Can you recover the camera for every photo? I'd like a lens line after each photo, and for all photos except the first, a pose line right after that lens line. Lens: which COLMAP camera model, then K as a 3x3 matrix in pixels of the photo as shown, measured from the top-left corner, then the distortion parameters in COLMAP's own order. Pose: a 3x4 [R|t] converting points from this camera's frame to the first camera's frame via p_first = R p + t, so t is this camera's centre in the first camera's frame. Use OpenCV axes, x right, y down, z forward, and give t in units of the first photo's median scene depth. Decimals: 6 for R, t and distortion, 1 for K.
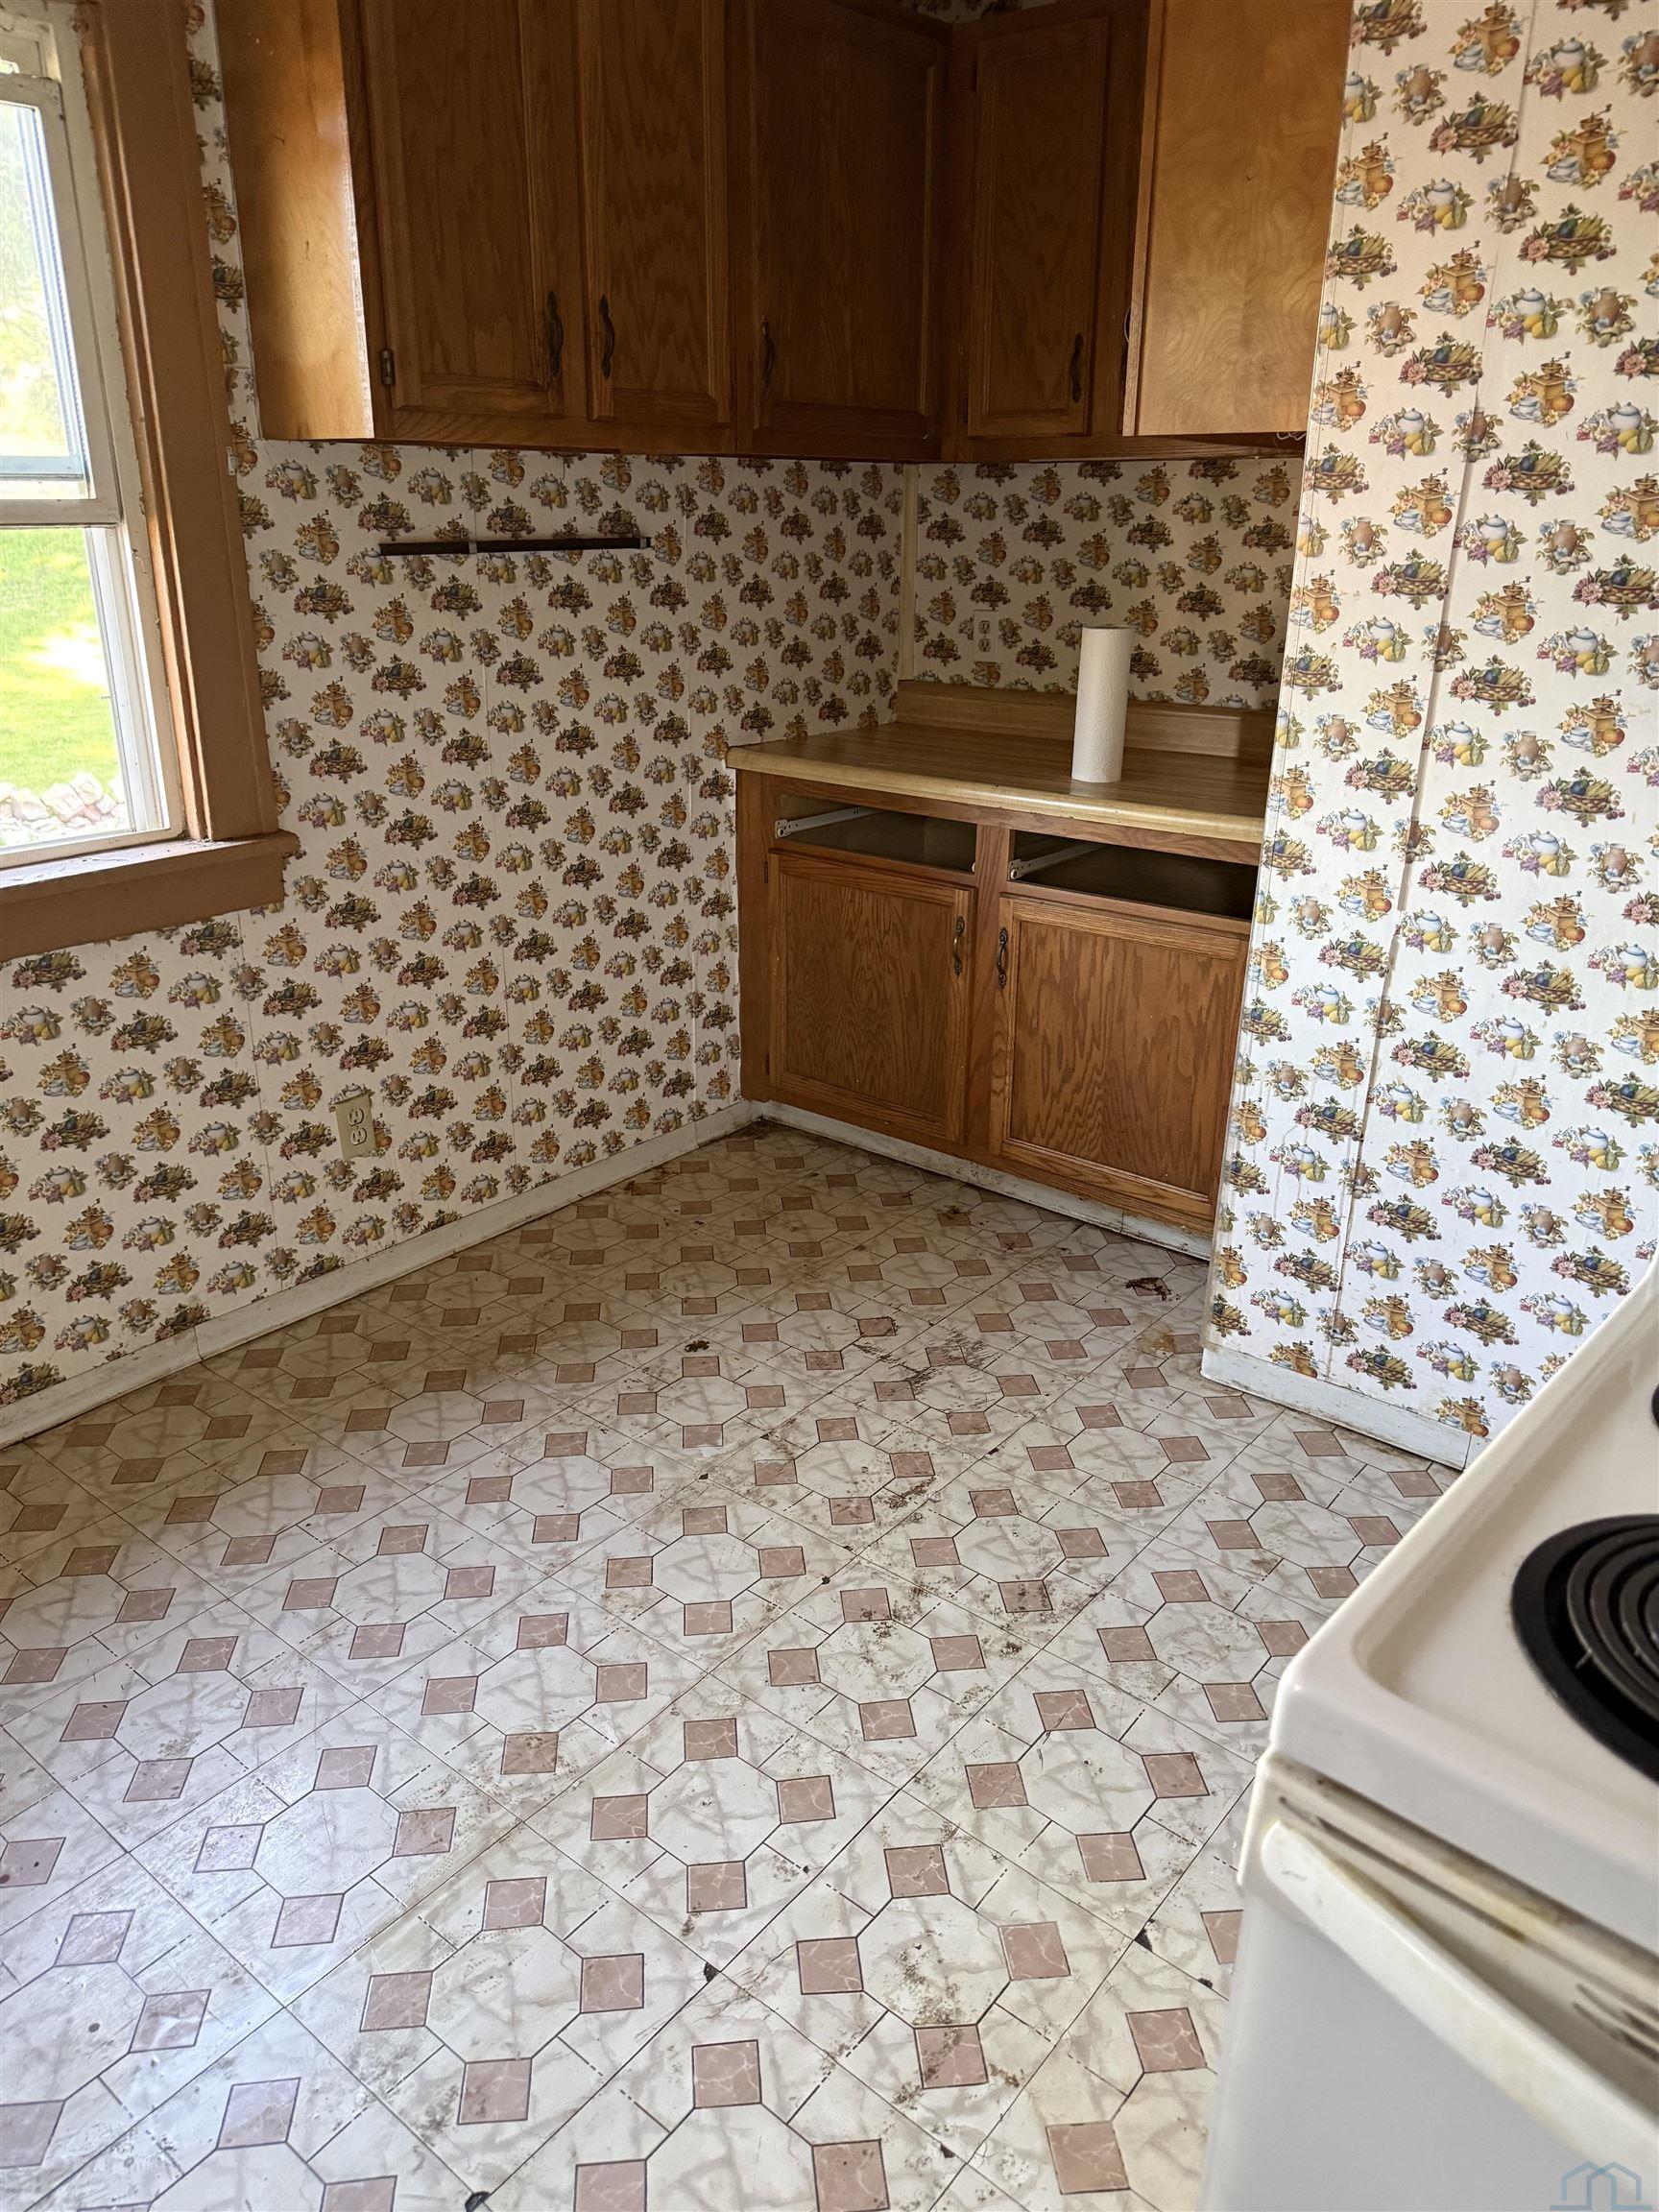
lens RADIAL K [[1684.0, 0, 815.0], [0, 1684.0, 1130.3], [0, 0, 1]] dist [0.030587, -0.026564]
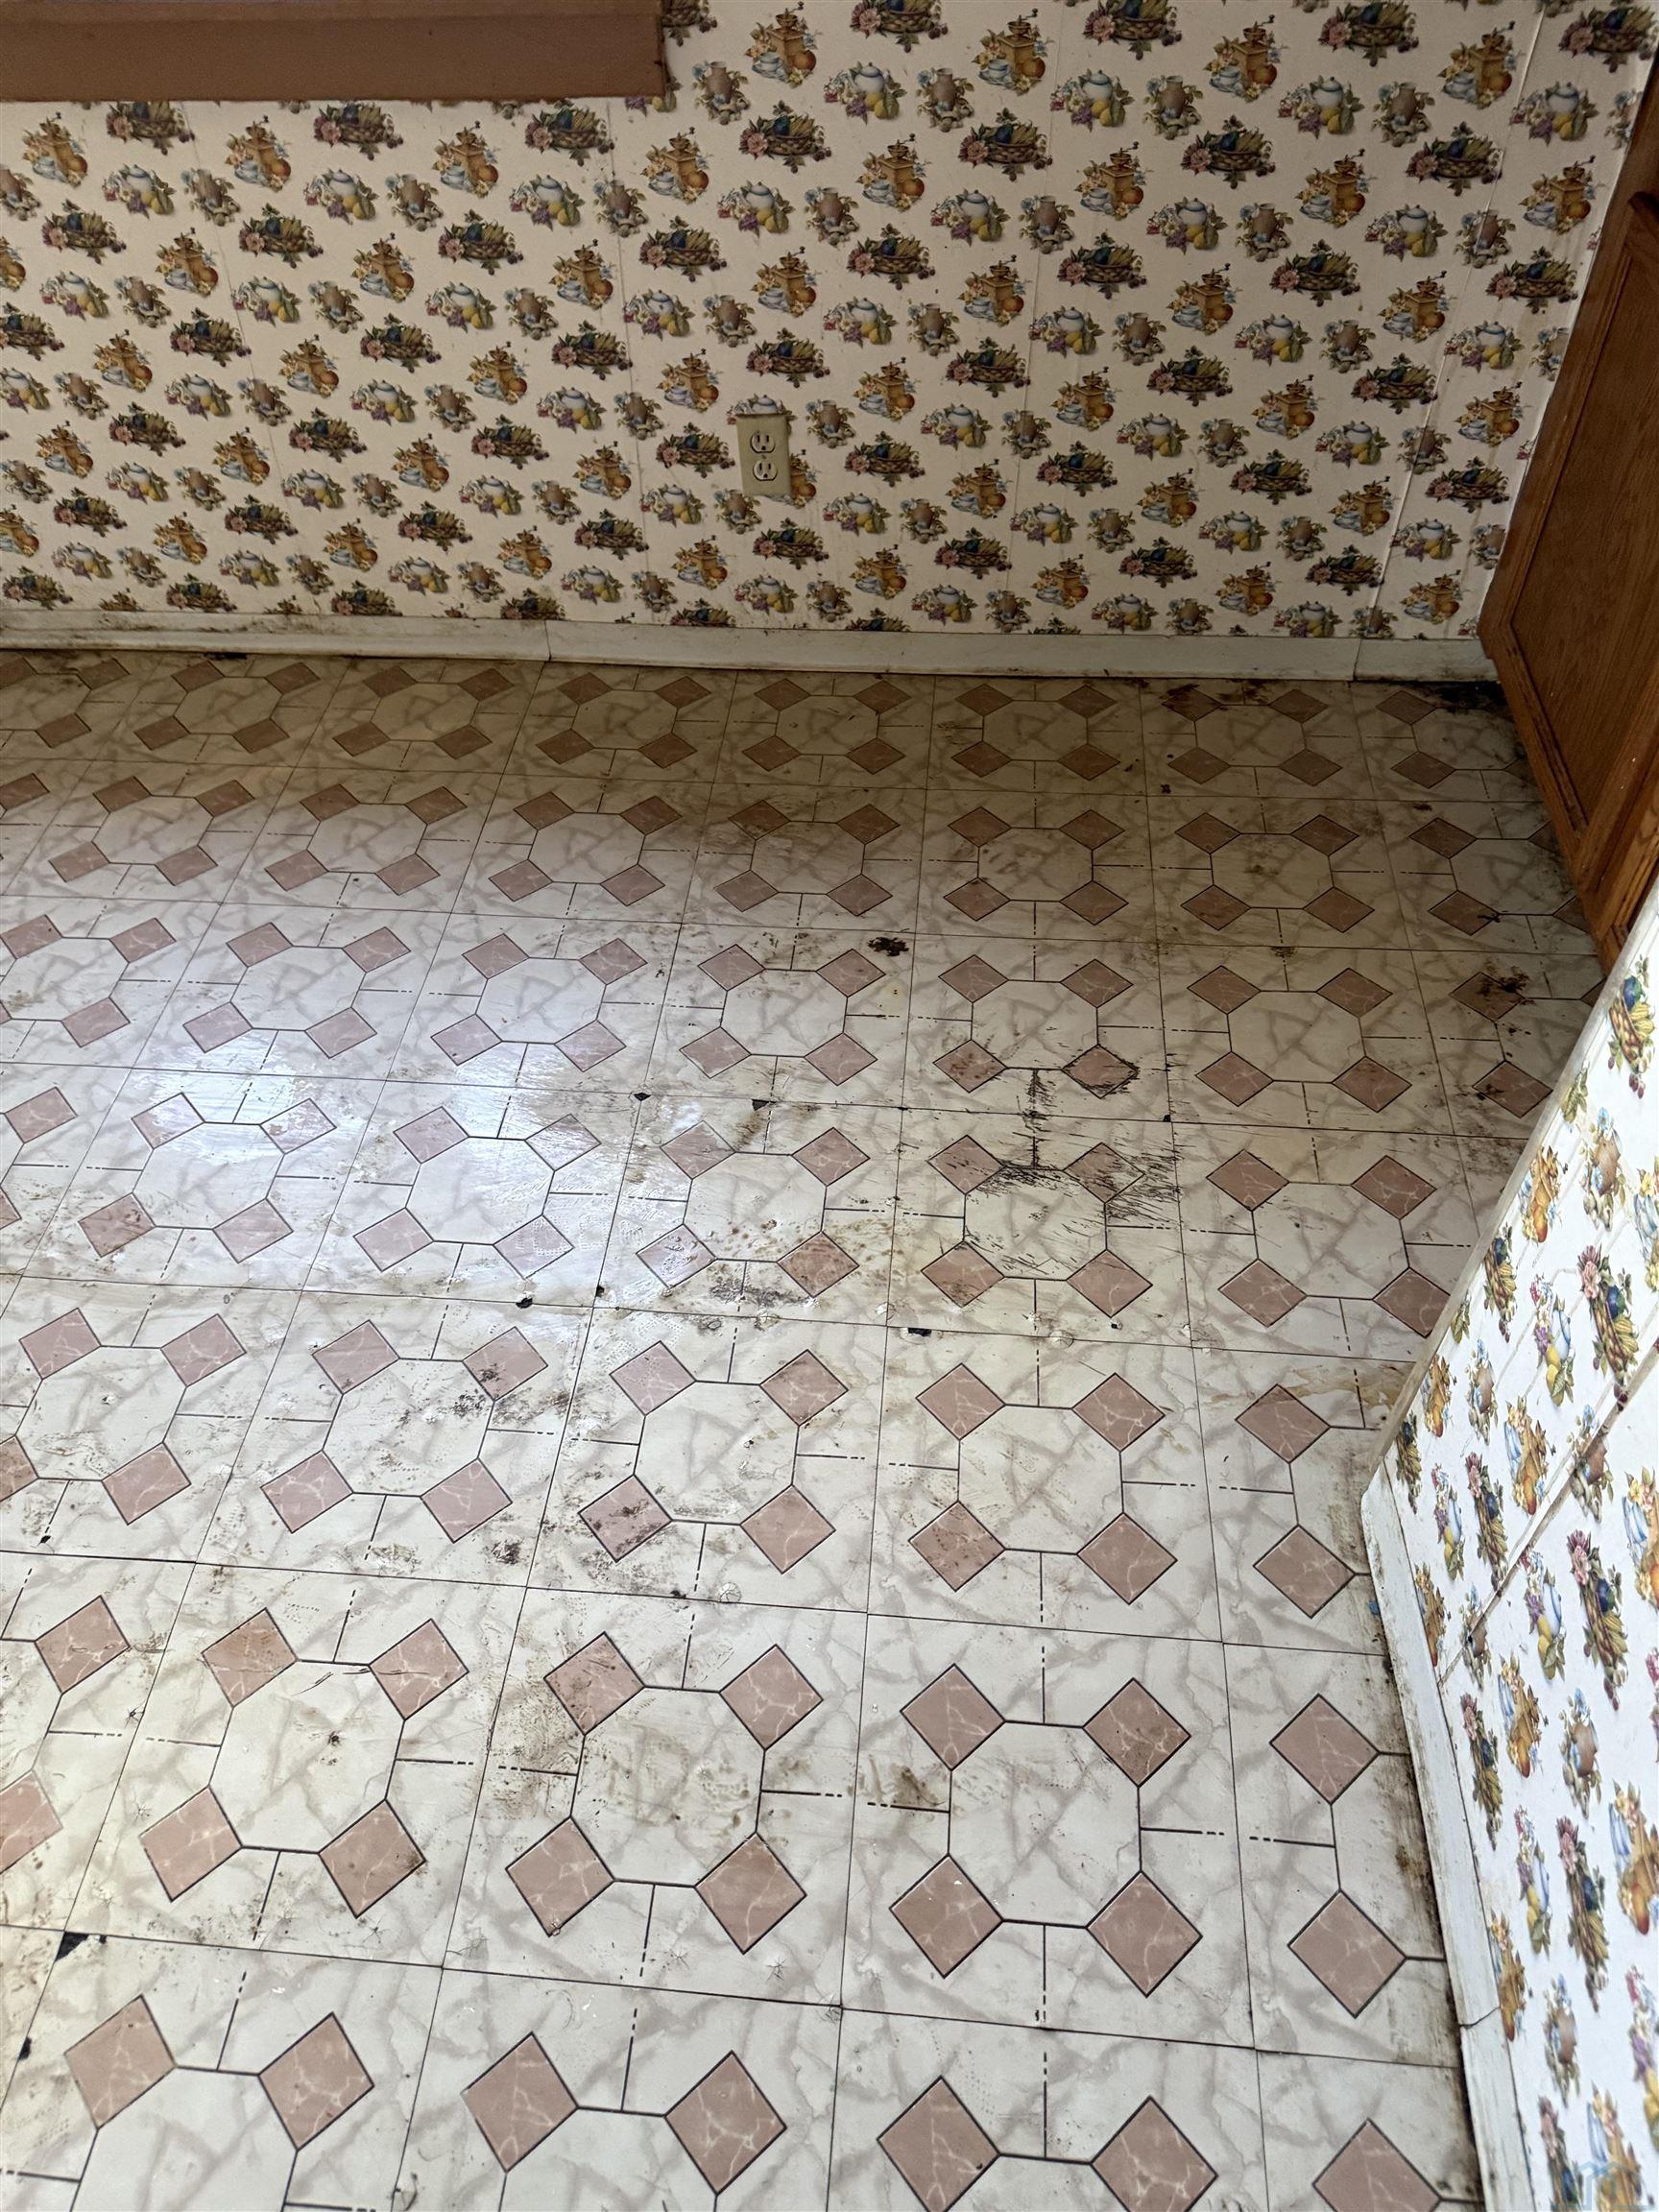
lens RADIAL K [[1684.0, 0, 830.1], [0, 1684.0, 1106.8], [0, 0, 1]] dist [0.030587, -0.026564]
pose [[0.531503, 0.587112, -0.610577, 0.385565], [-0.267904, 0.800335, 0.536369, -0.187139], [0.803575, -0.121505, 0.582670, 0.561429]]
